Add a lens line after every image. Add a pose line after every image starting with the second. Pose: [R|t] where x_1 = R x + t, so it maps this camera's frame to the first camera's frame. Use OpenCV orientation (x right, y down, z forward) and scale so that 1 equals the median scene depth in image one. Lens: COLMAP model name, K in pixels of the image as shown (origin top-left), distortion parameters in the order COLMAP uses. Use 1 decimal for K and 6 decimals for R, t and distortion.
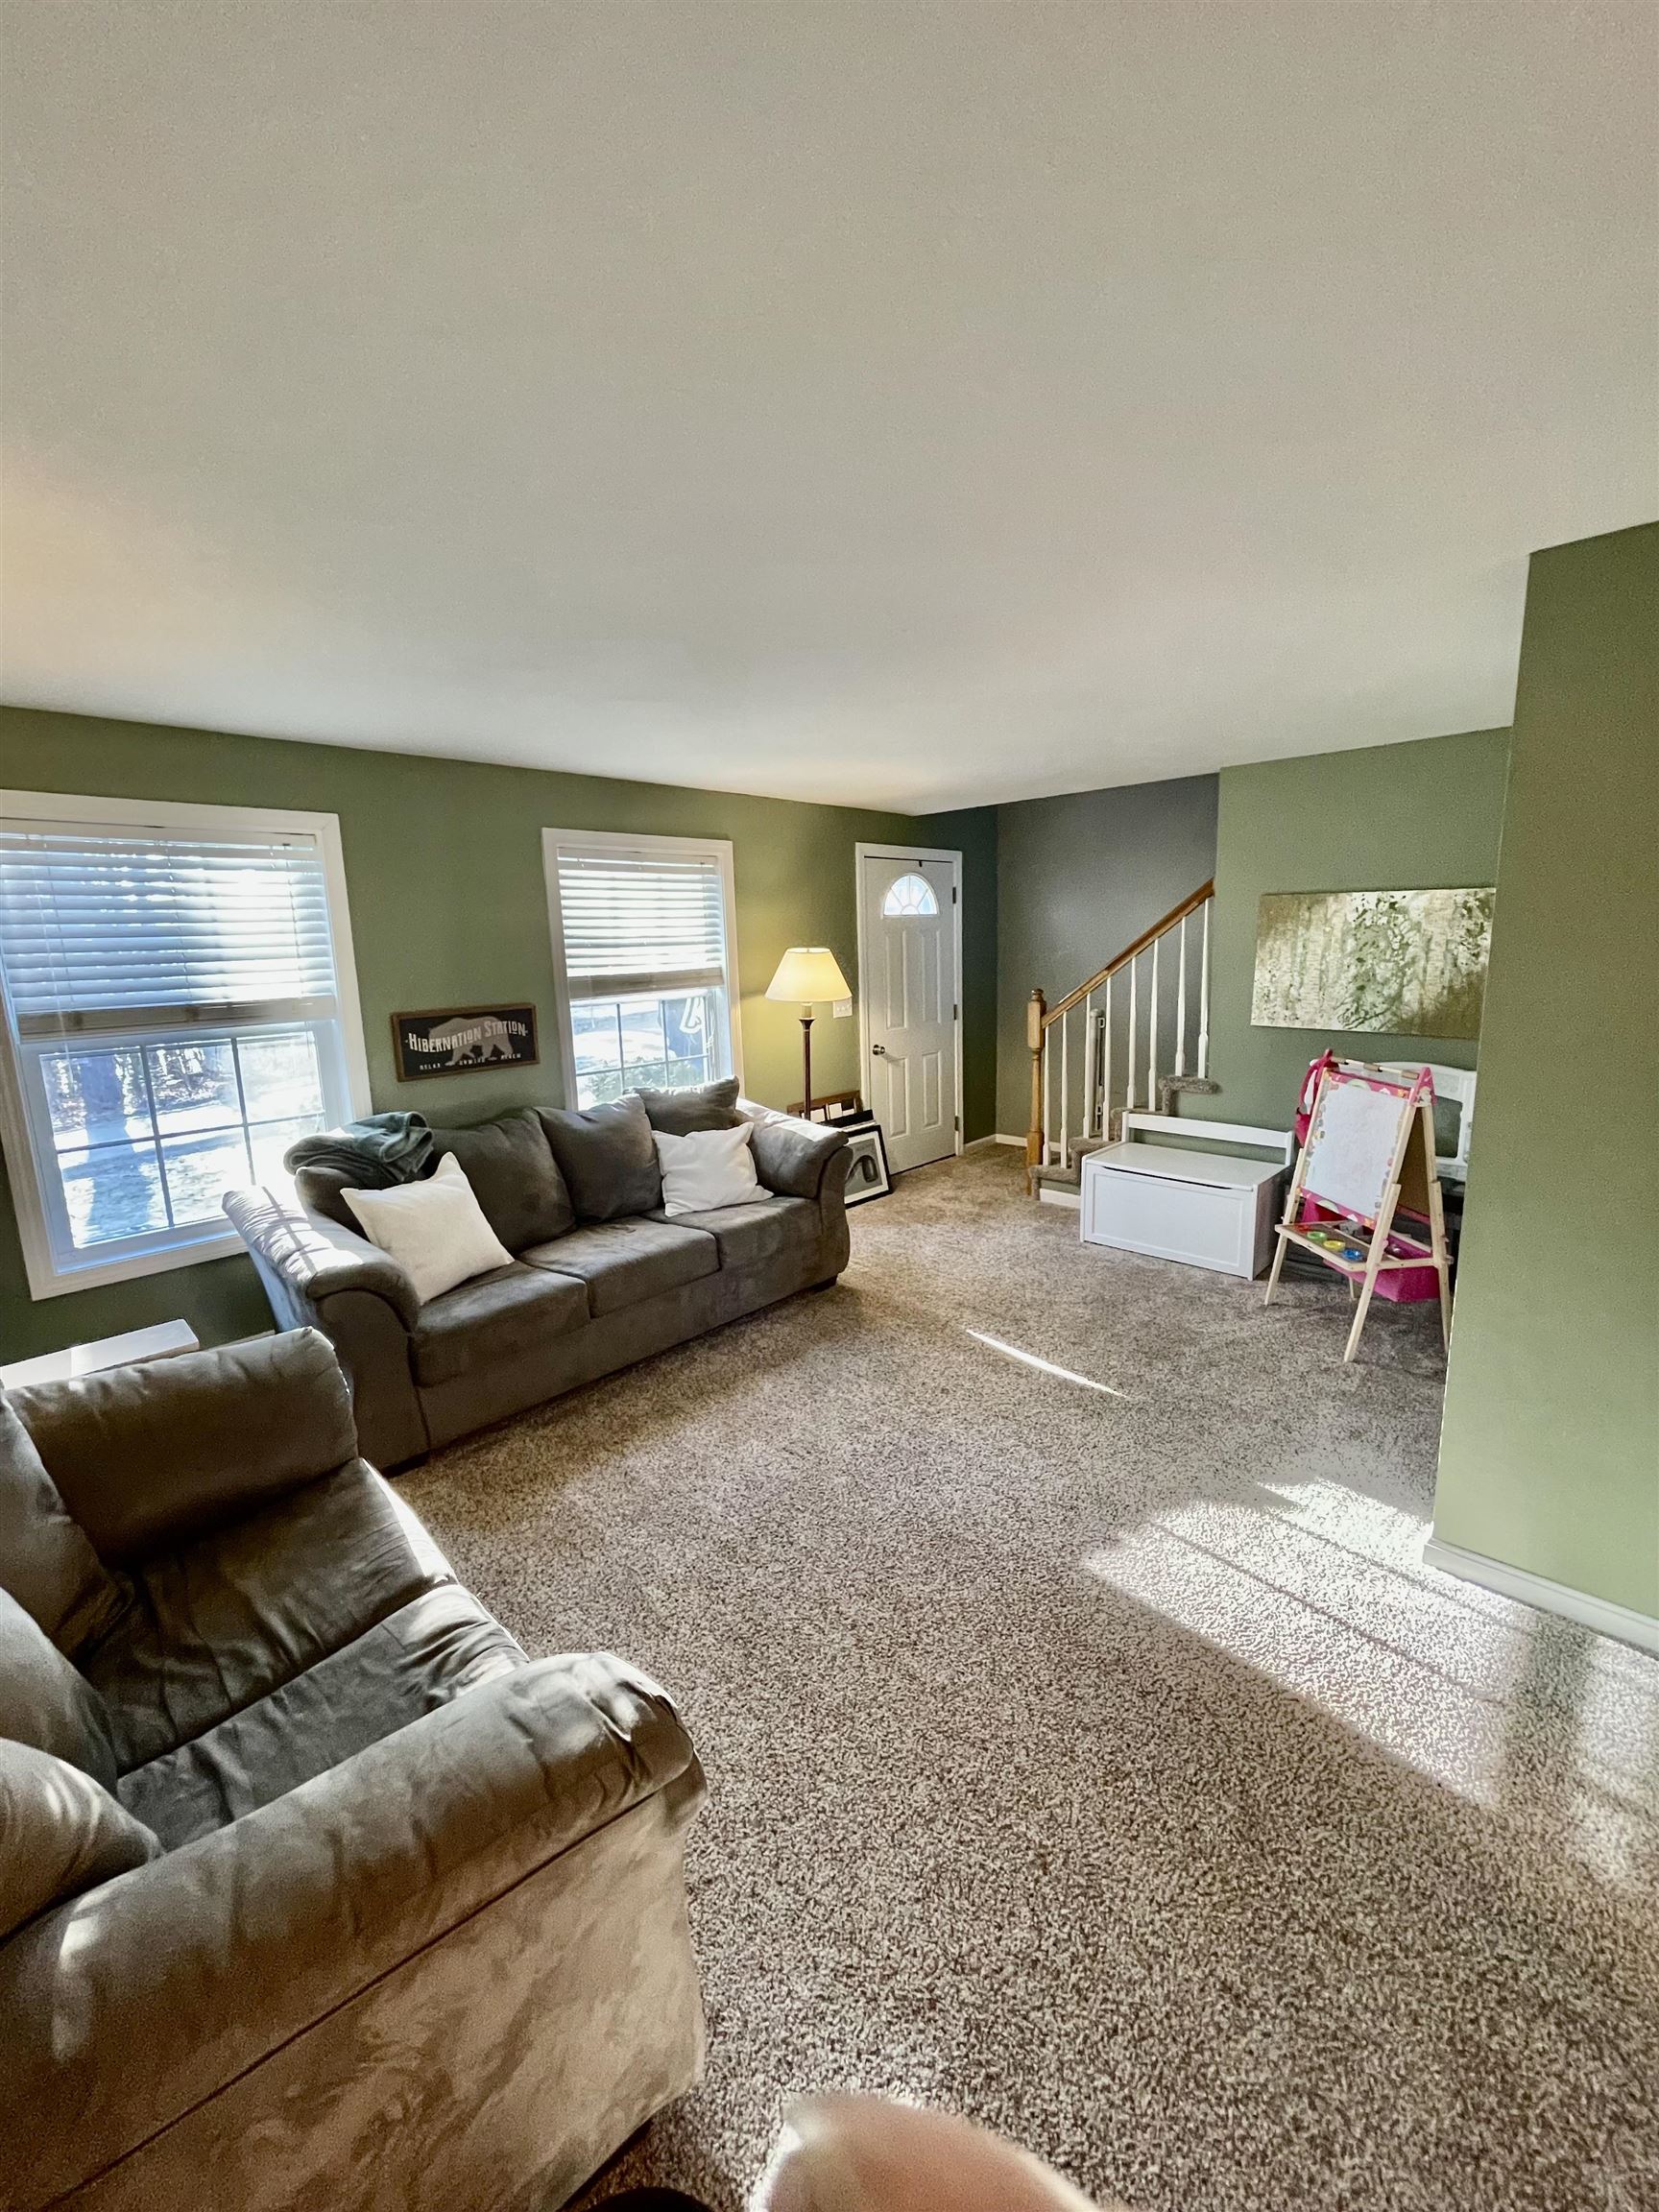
lens RADIAL K [[902.3, 0, 828.7], [0, 902.3, 1098.1], [0, 0, 1]] dist [-0.002664, 0.000614]
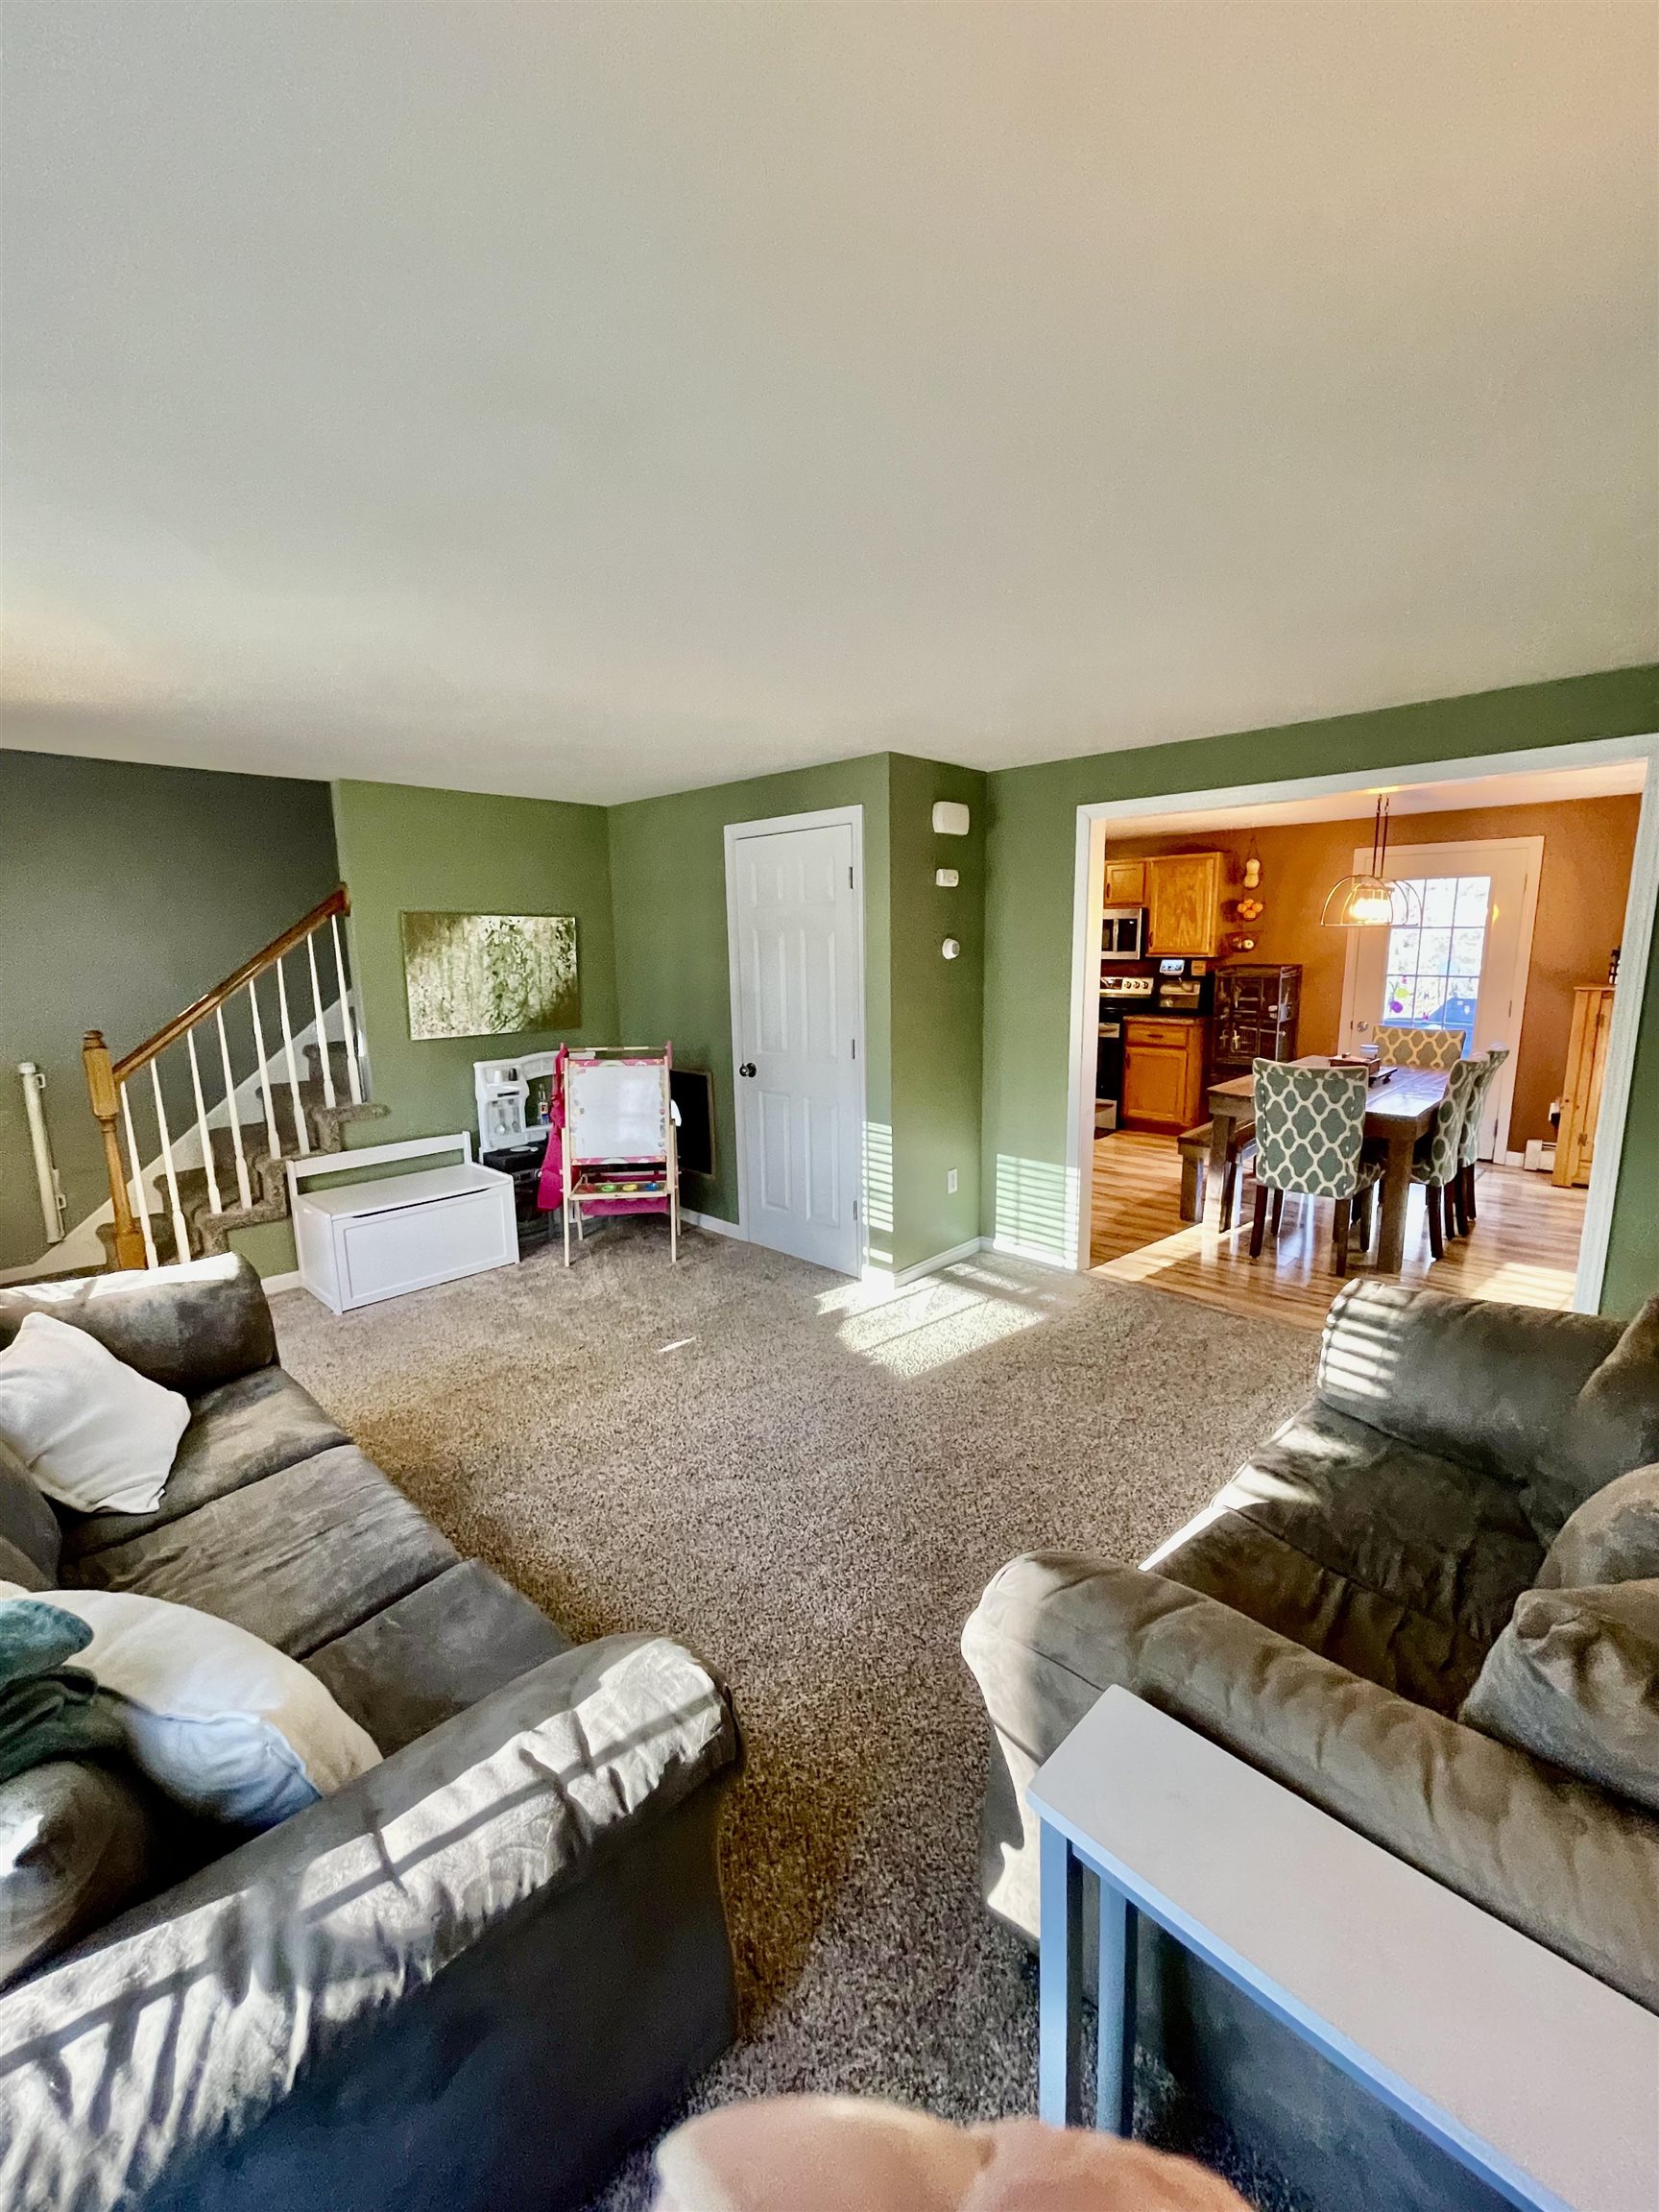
lens RADIAL K [[902.3, 0, 841.5], [0, 902.3, 1102.6], [0, 0, 1]] dist [-0.002664, 0.000614]
pose [[-0.008082, -0.154185, 0.988009, -0.630299], [0.190042, 0.969797, 0.152898, -0.086600], [-0.981743, 0.188998, 0.021464, 0.584939]]
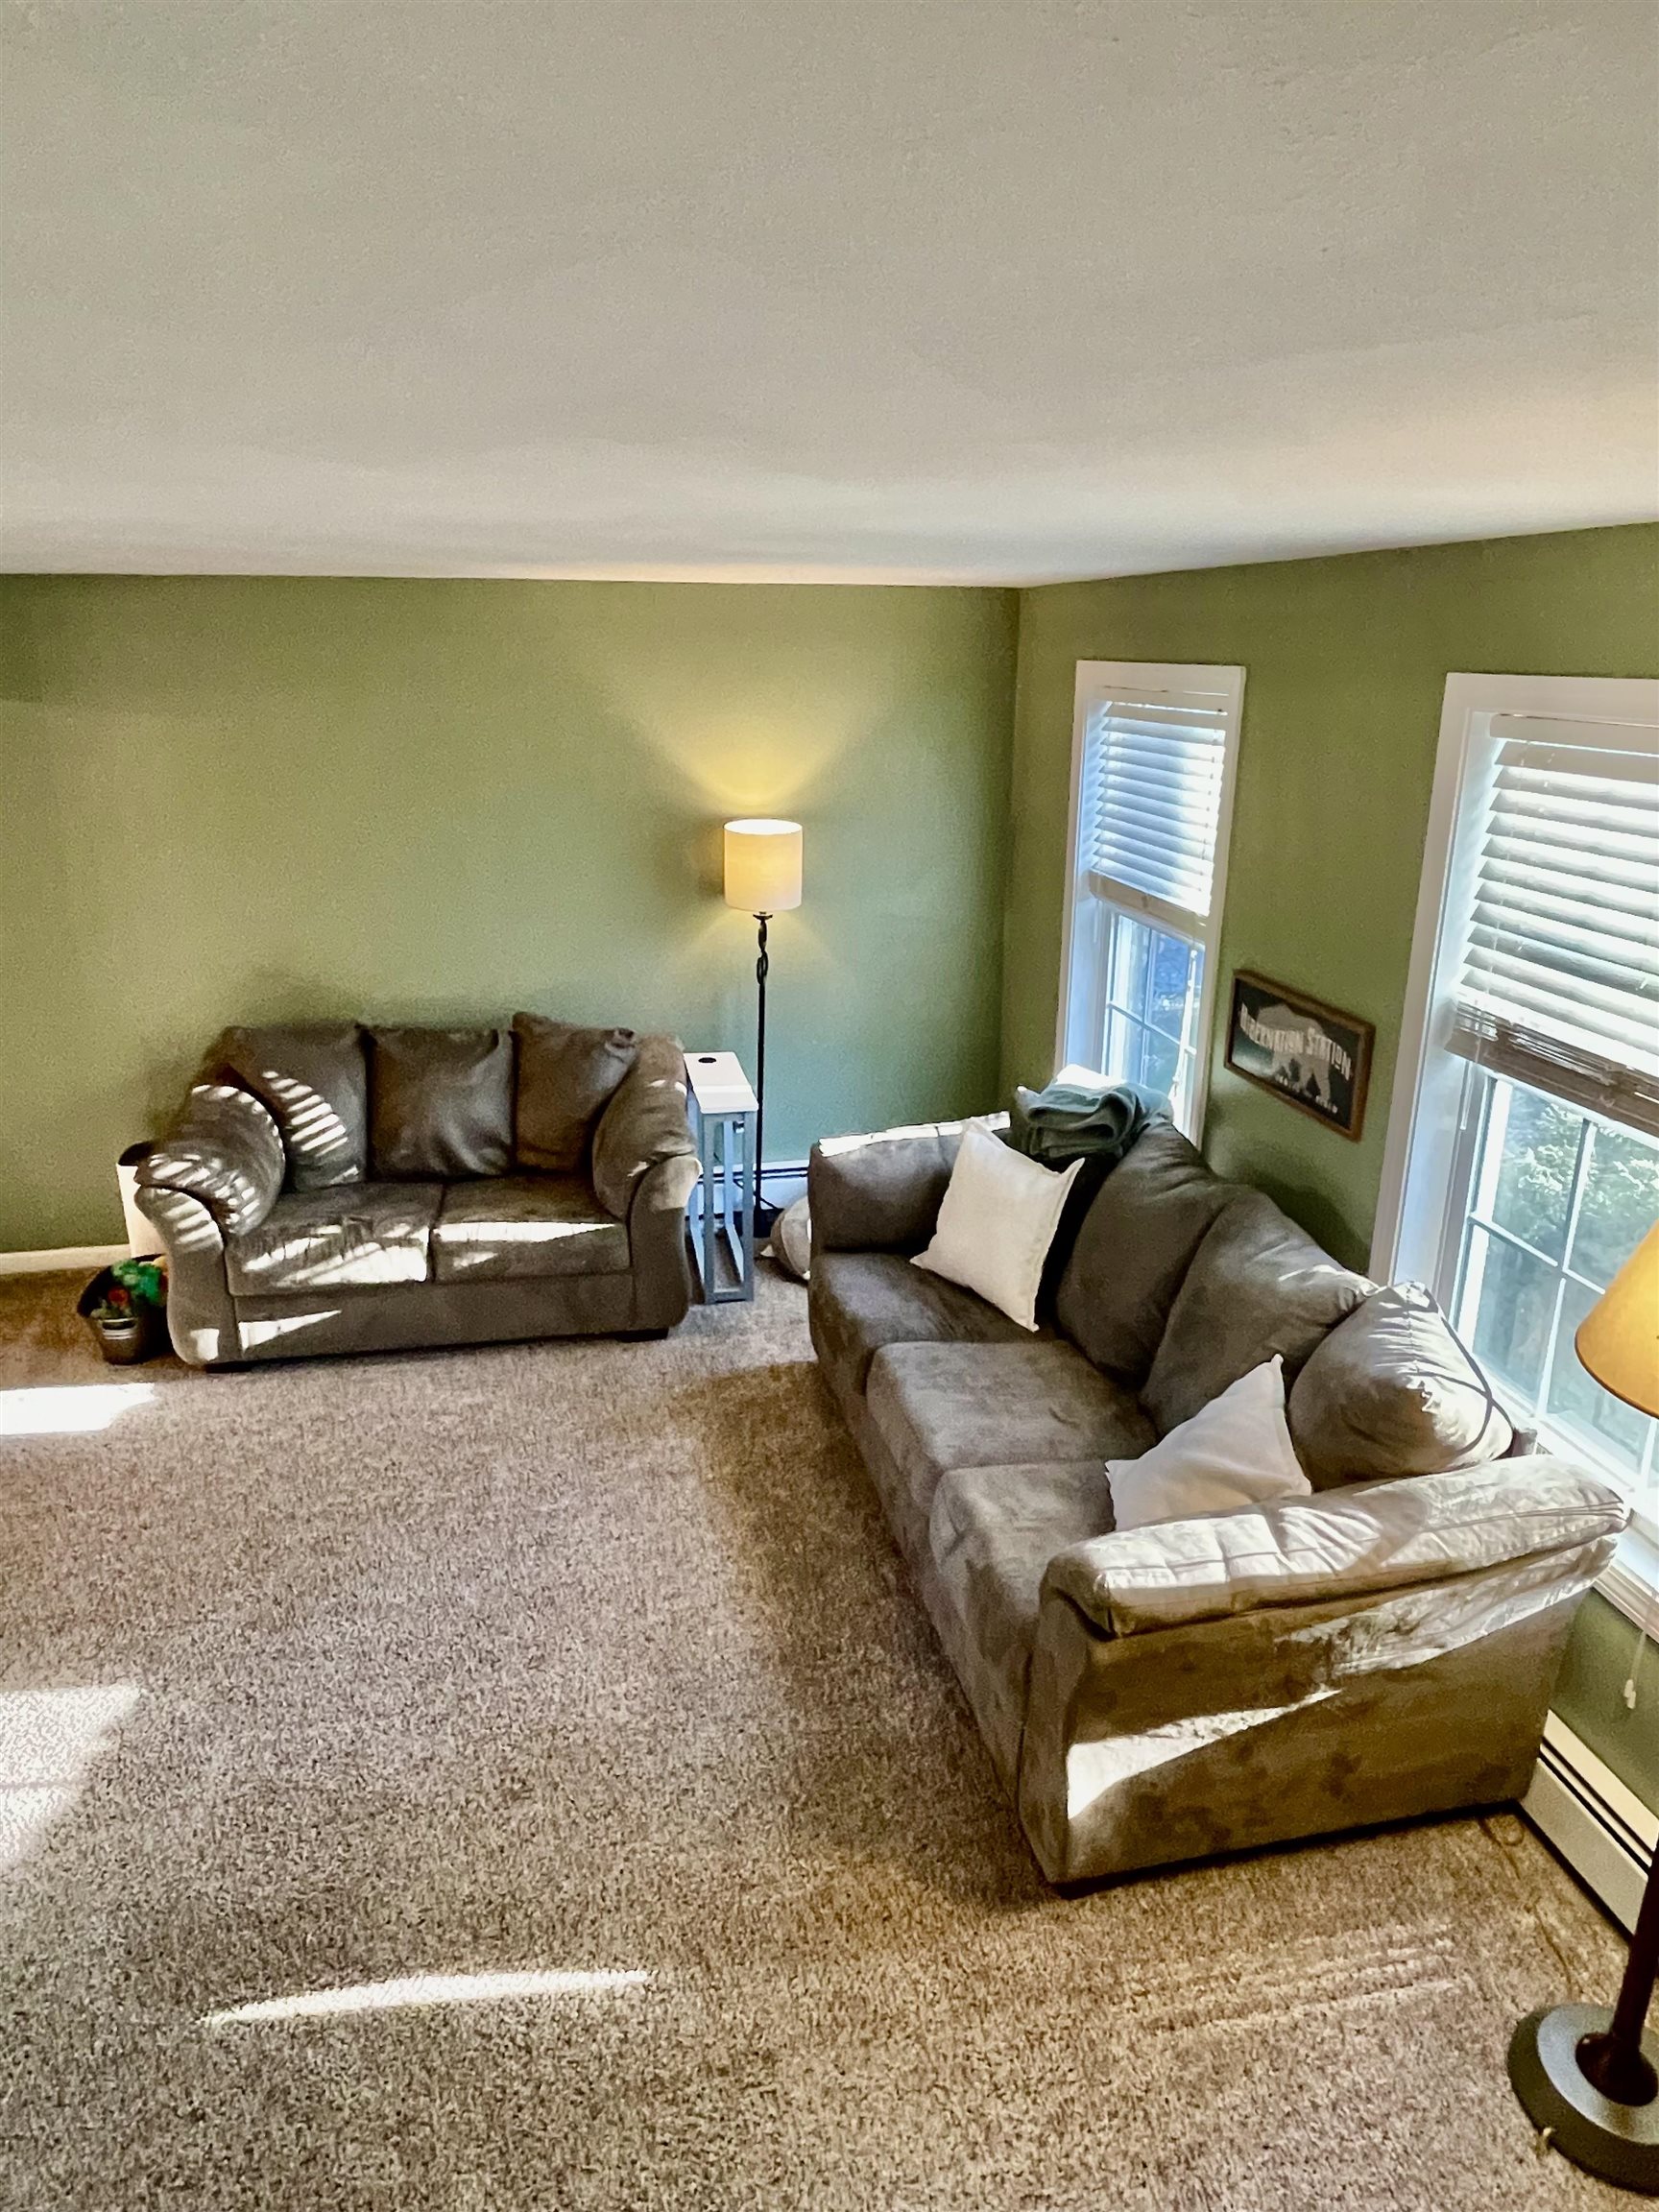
lens RADIAL K [[1379.1, 0, 826.4], [0, 1379.1, 1119.1], [0, 0, 1]] dist [0.004718, 0.000650]
pose [[-0.572493, 0.277363, -0.771571, 0.458517], [-0.137262, 0.895341, 0.423702, -0.351073], [0.808338, 0.348474, -0.474505, 1.174796]]
